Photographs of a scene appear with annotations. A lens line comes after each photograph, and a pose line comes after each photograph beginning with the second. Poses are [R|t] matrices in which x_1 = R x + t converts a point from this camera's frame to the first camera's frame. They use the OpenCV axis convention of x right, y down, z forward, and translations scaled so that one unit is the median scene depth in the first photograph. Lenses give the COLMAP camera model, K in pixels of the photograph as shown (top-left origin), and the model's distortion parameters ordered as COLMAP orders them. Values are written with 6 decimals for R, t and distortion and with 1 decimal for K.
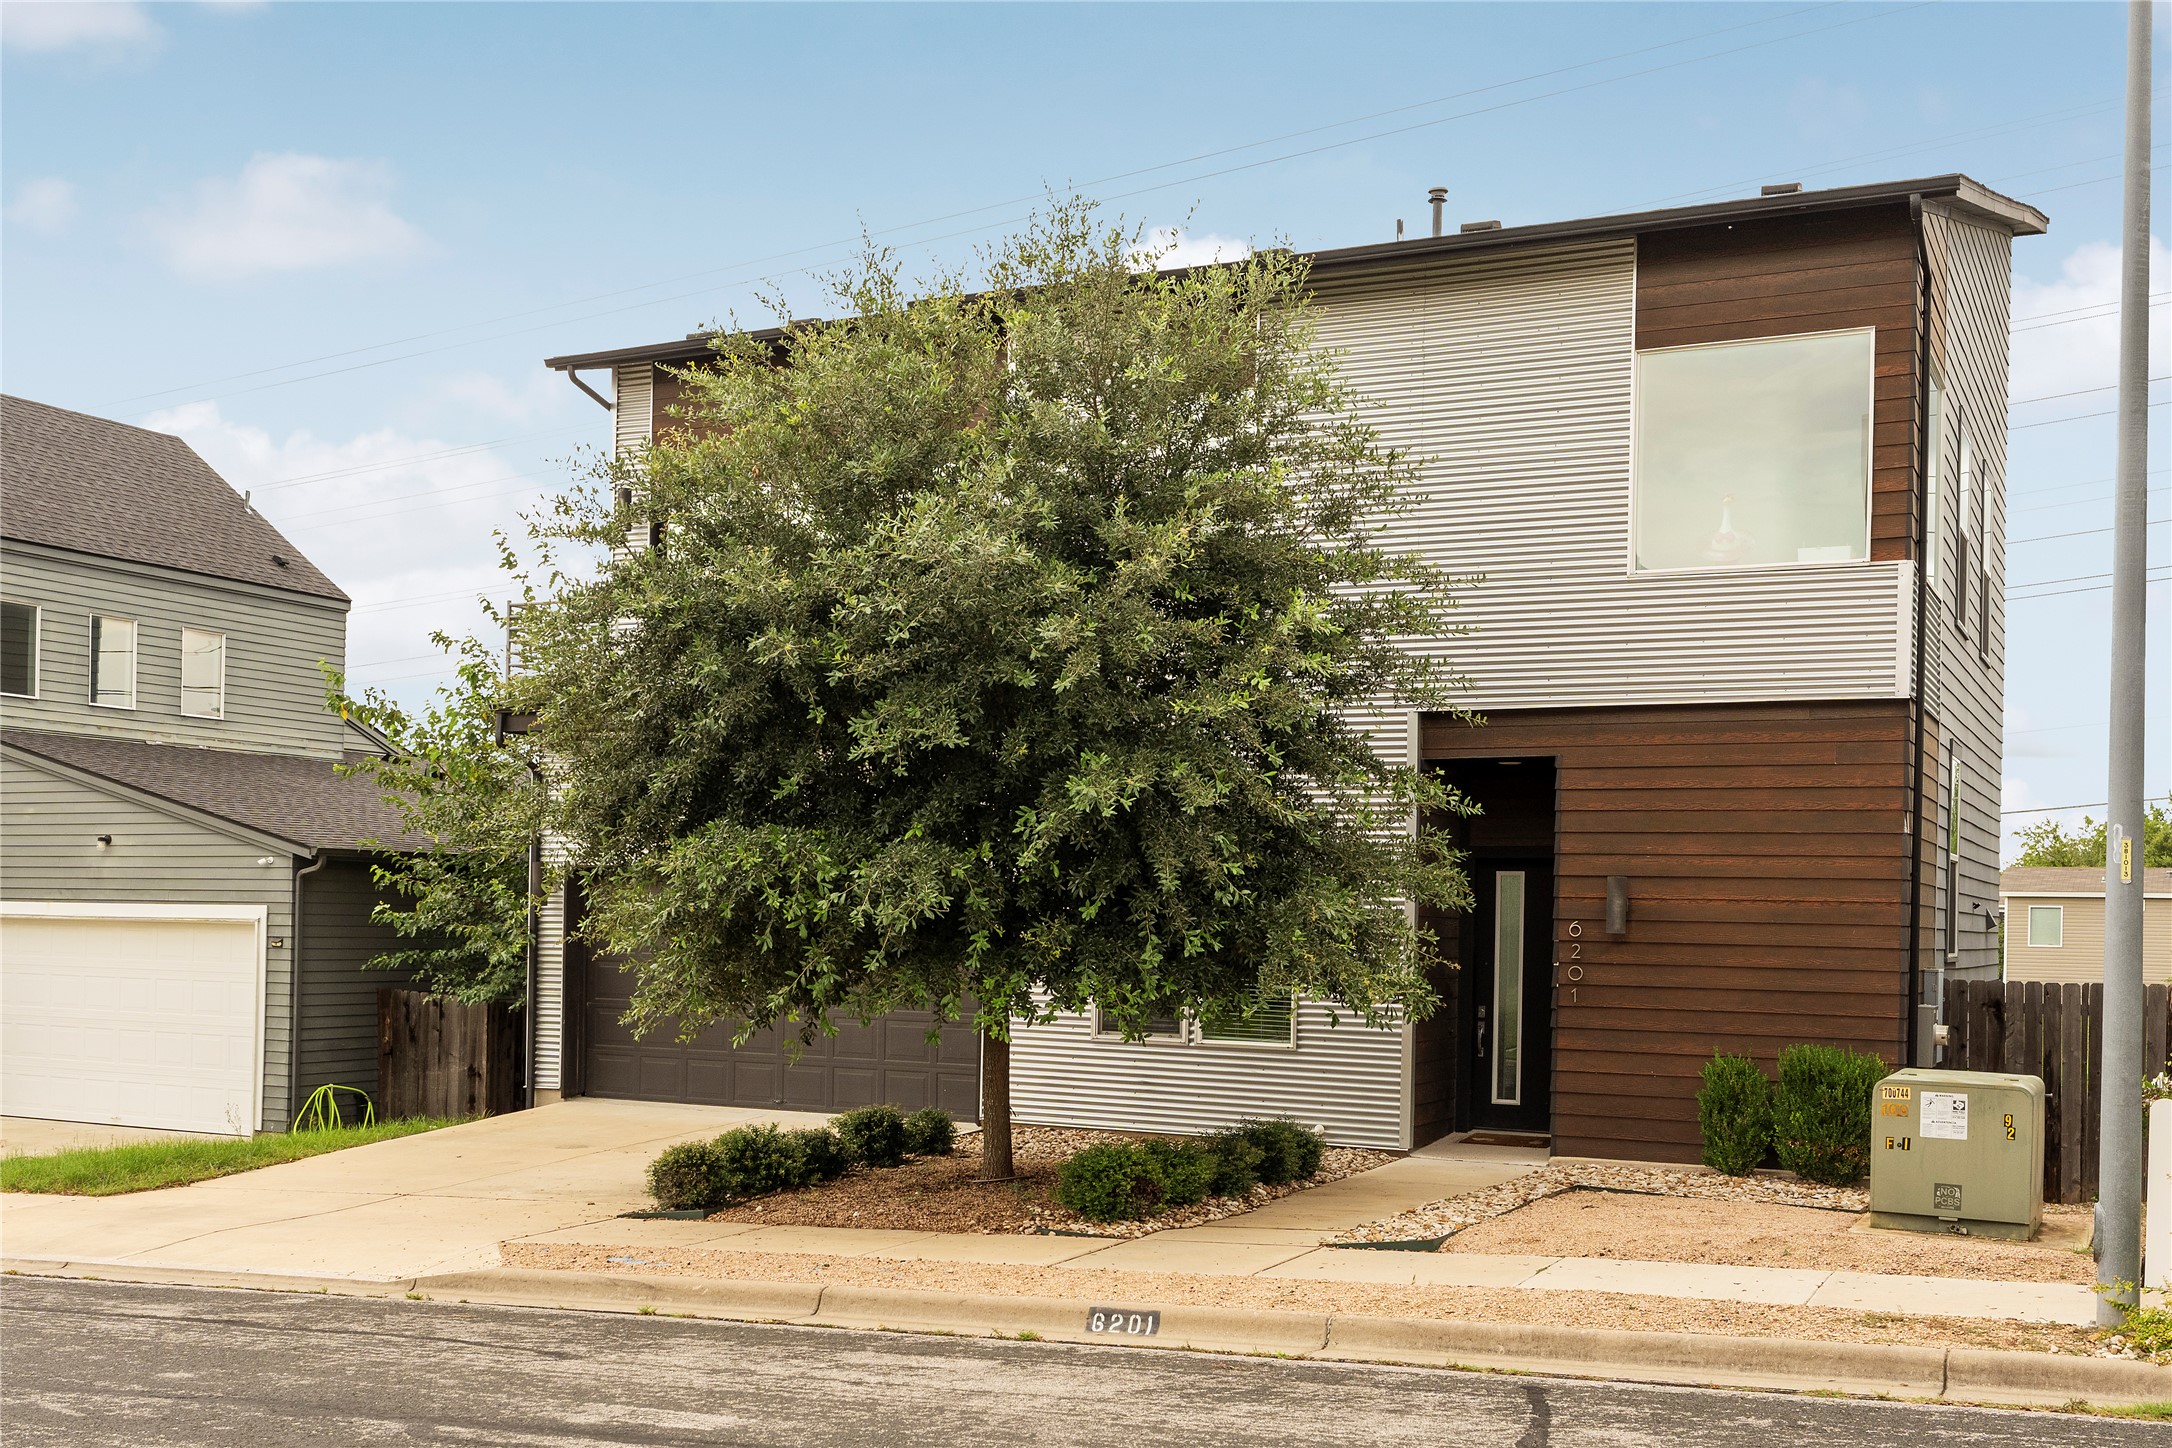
lens RADIAL K [[2191.1, 0, 1084.9], [0, 2191.1, 916.5], [0, 0, 1]] dist [0.003261, 0.003743]
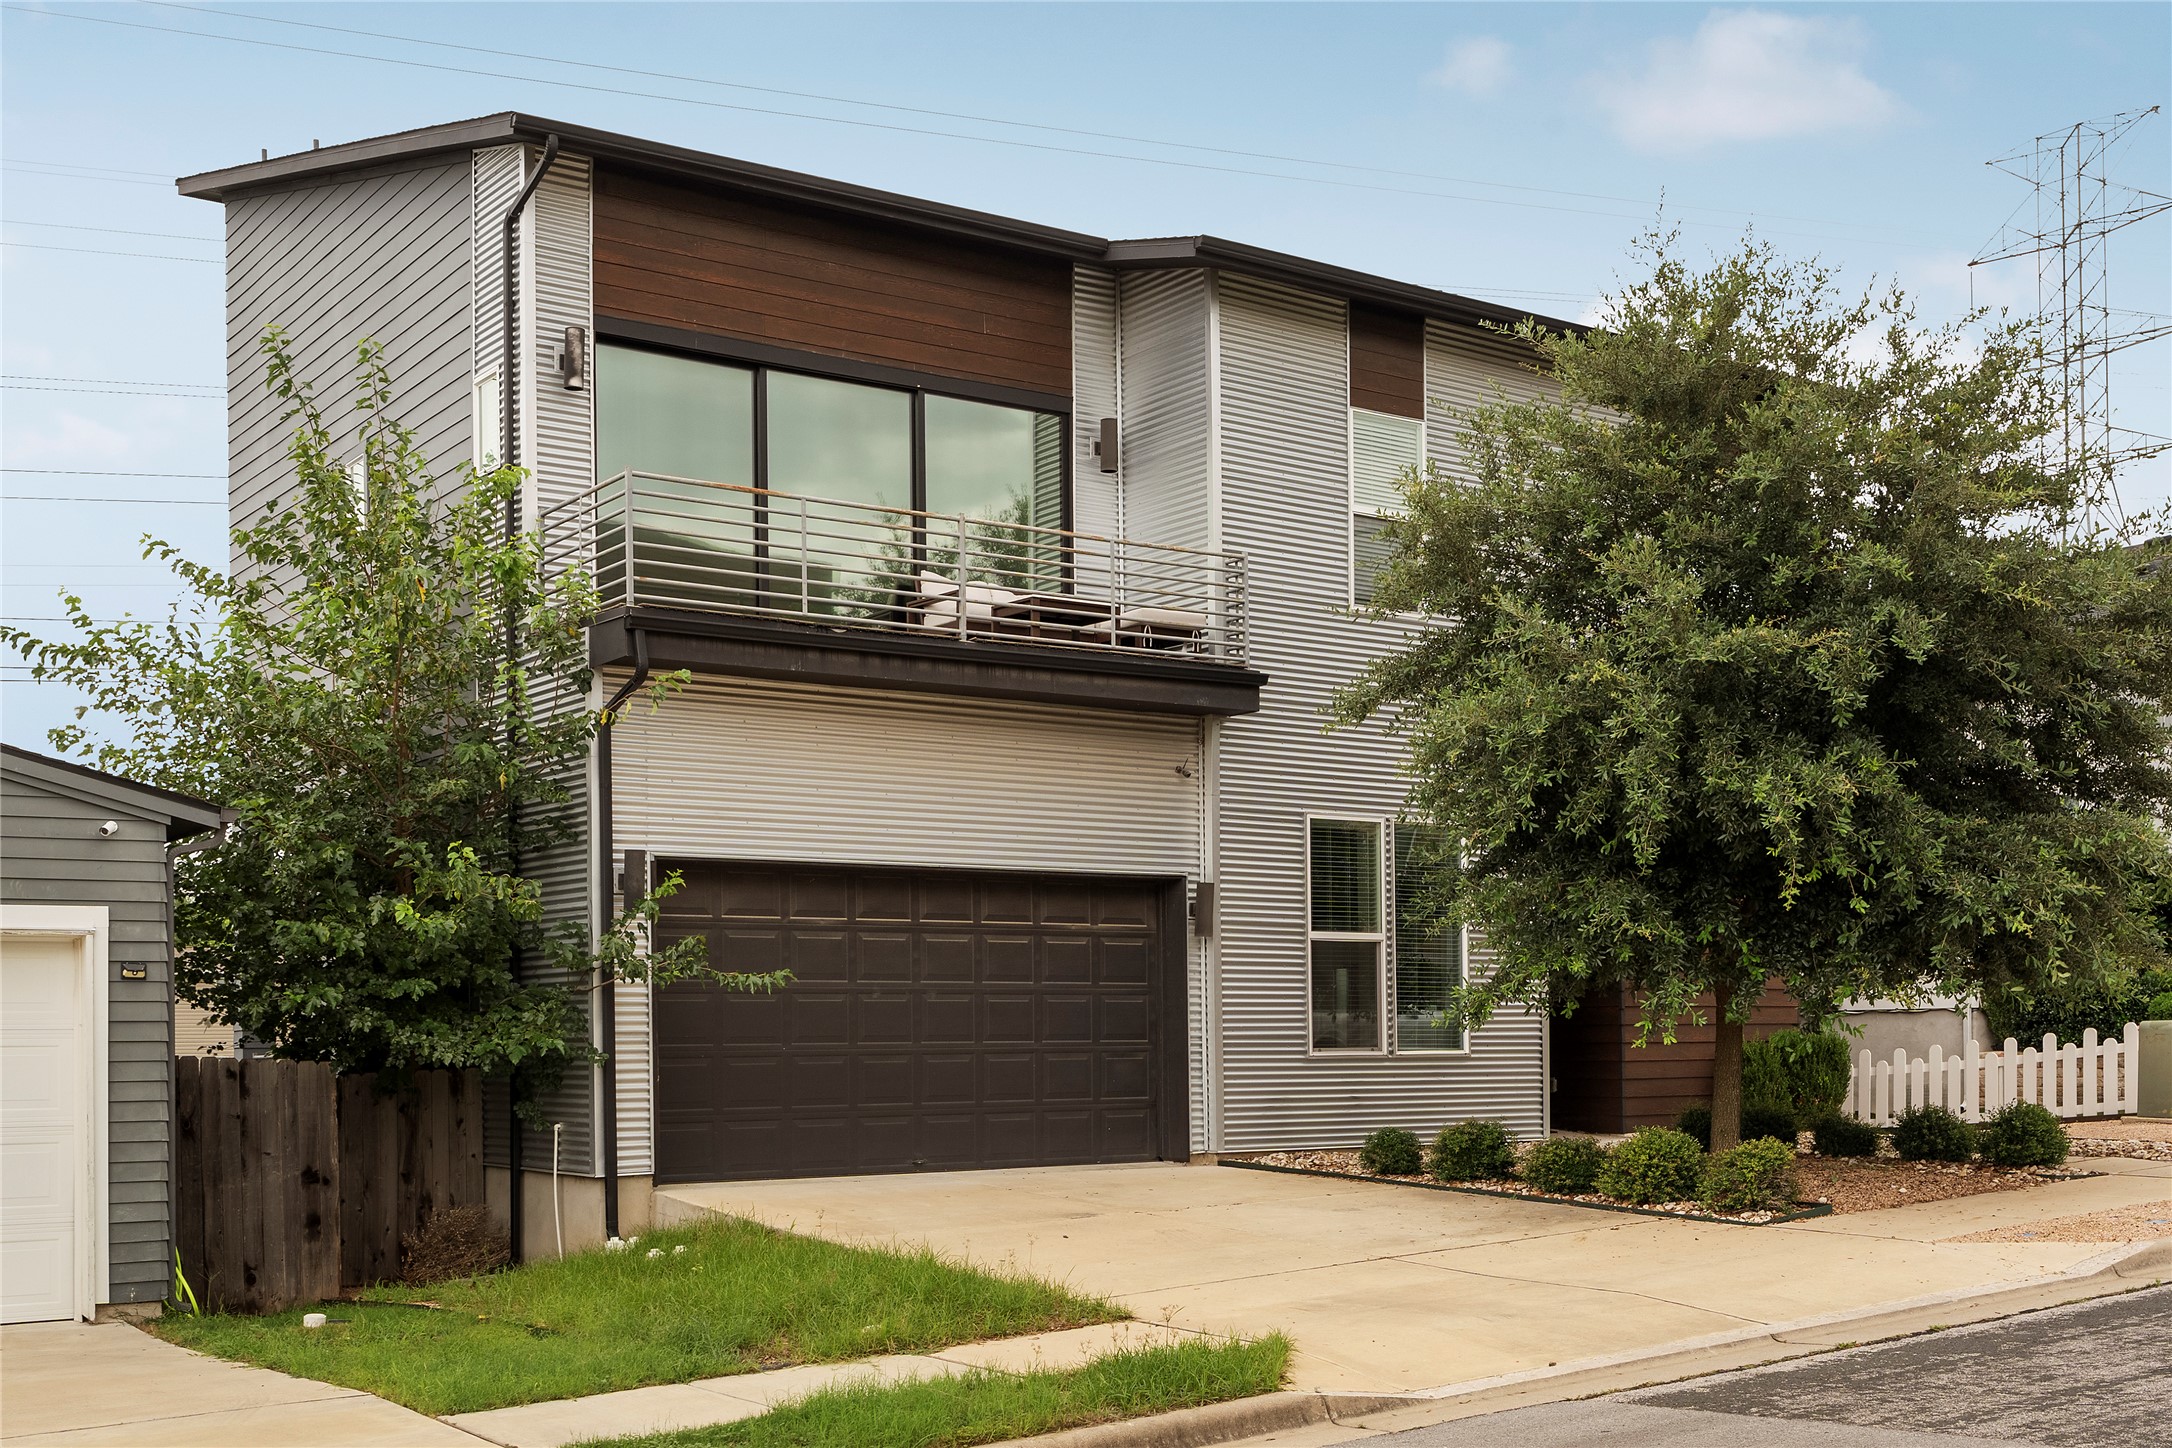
lens RADIAL K [[2250.2, 0, 1084.5], [0, 2250.2, 1015.3], [0, 0, 1]] dist [0.003093, 0.009240]
pose [[0.501323, -0.017052, 0.865092, -1.007032], [0.017396, 0.999802, 0.009626, 0.029305], [-0.865085, 0.010224, 0.501521, 0.655295]]
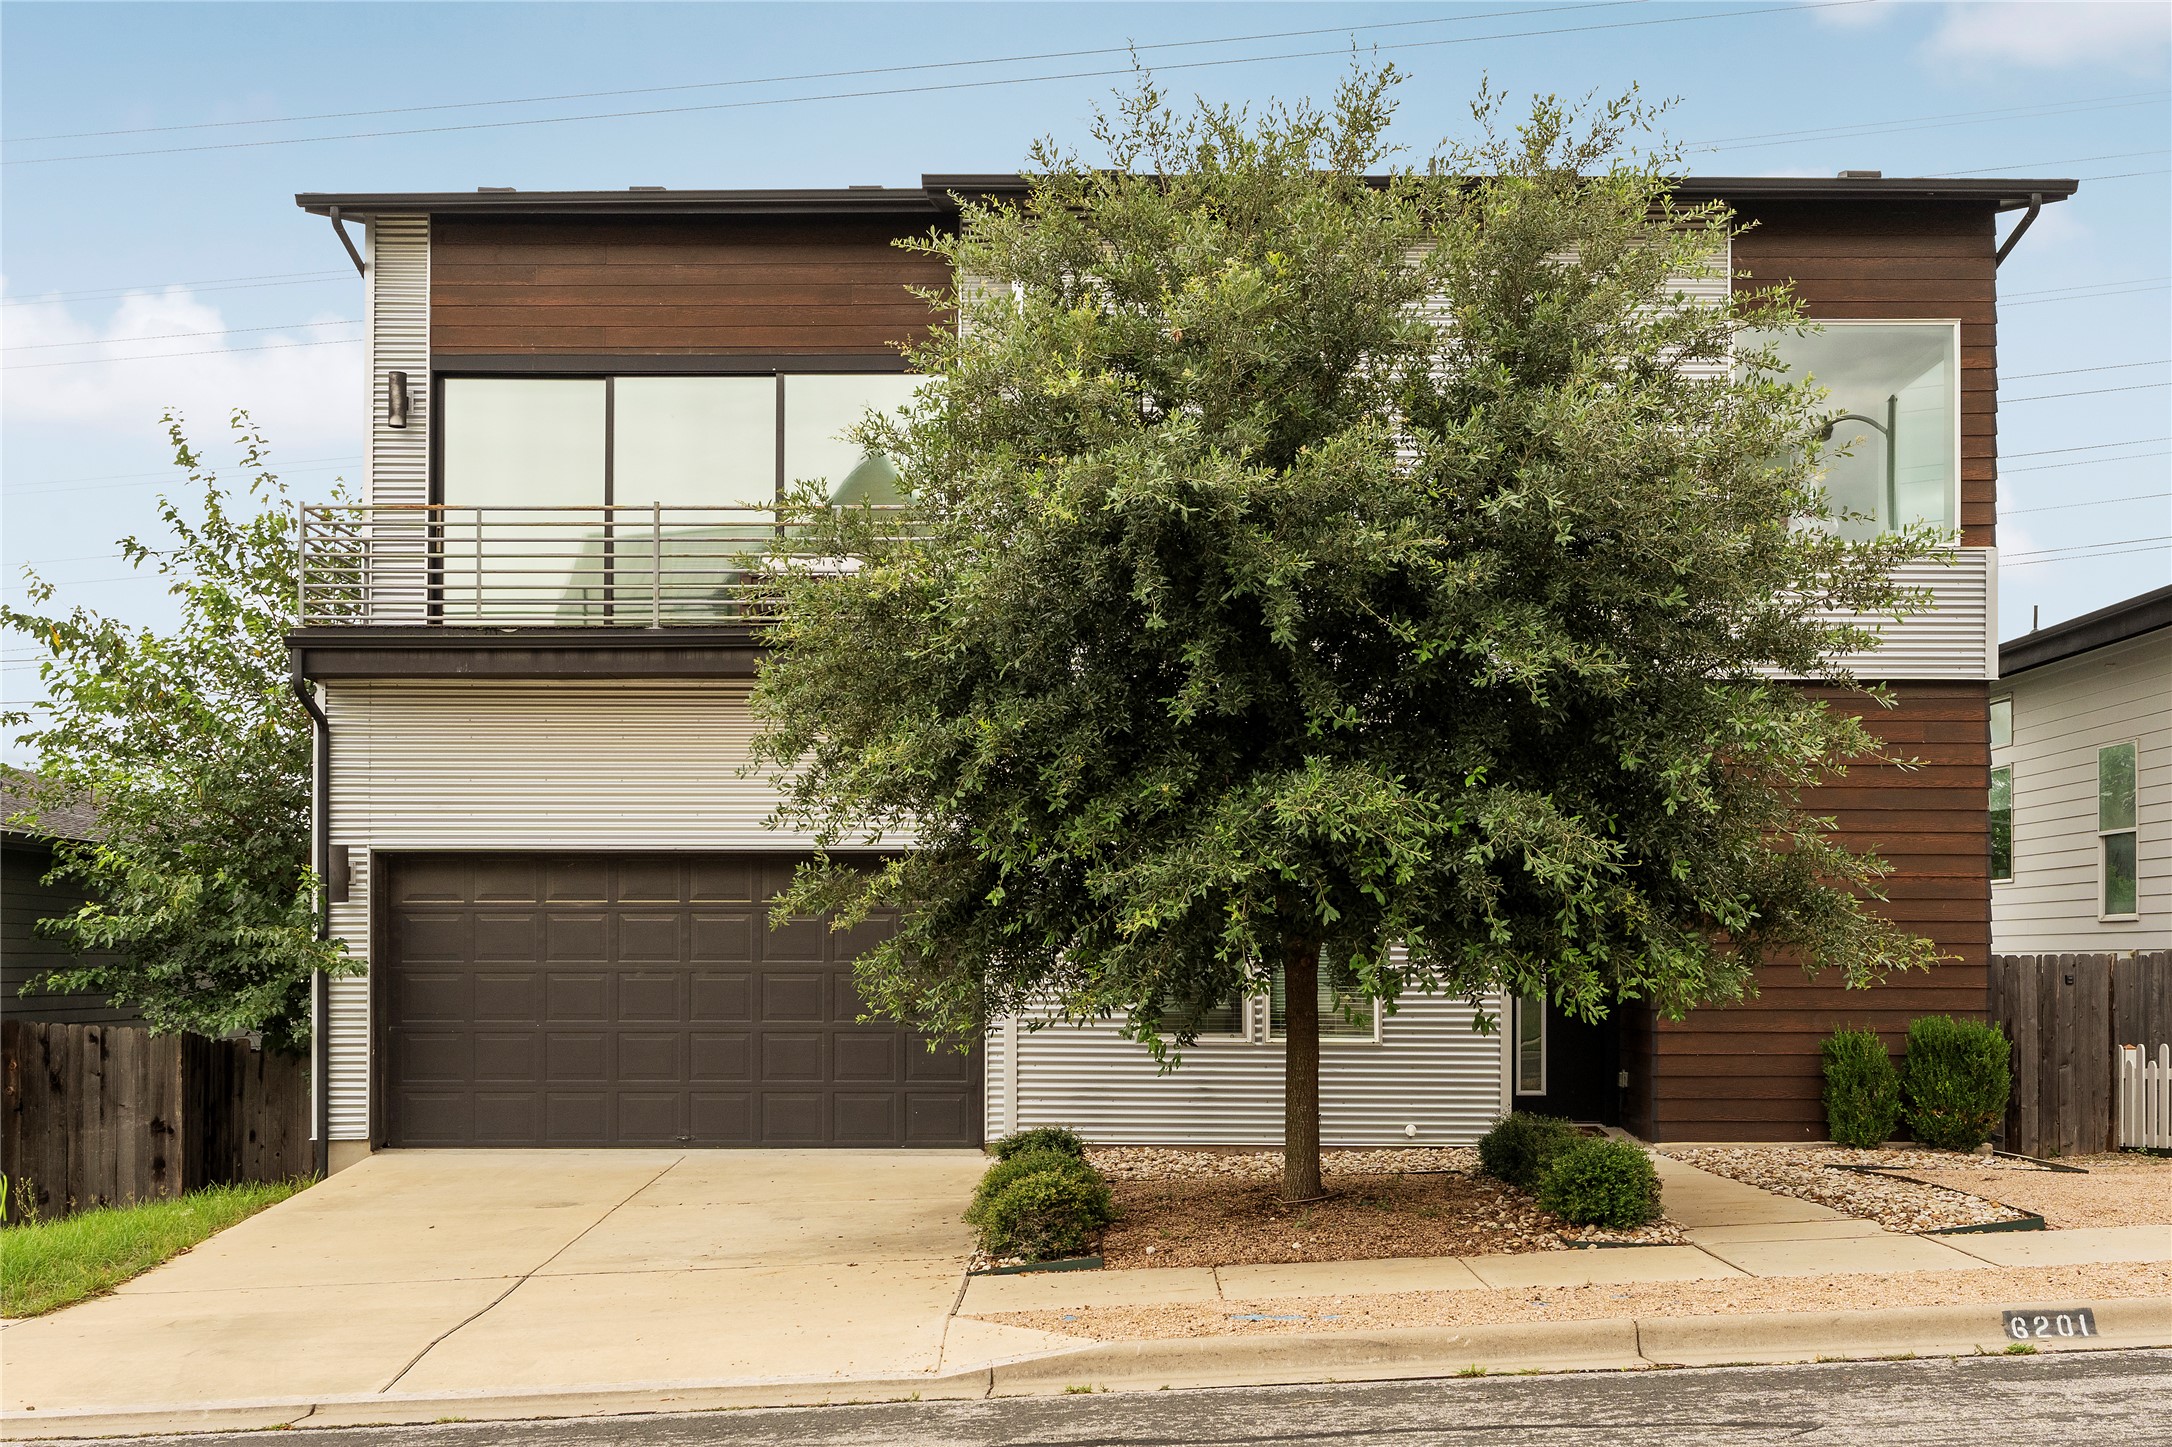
lens RADIAL K [[2208.9, 0, 1089.7], [0, 2208.9, 937.6], [0, 0, 1]] dist [0.006362, 0.011984]
pose [[0.896377, -0.013809, 0.443078, -0.452045], [0.016207, 0.999867, -0.001626, 0.016449], [-0.442997, 0.008639, 0.896482, 0.238473]]
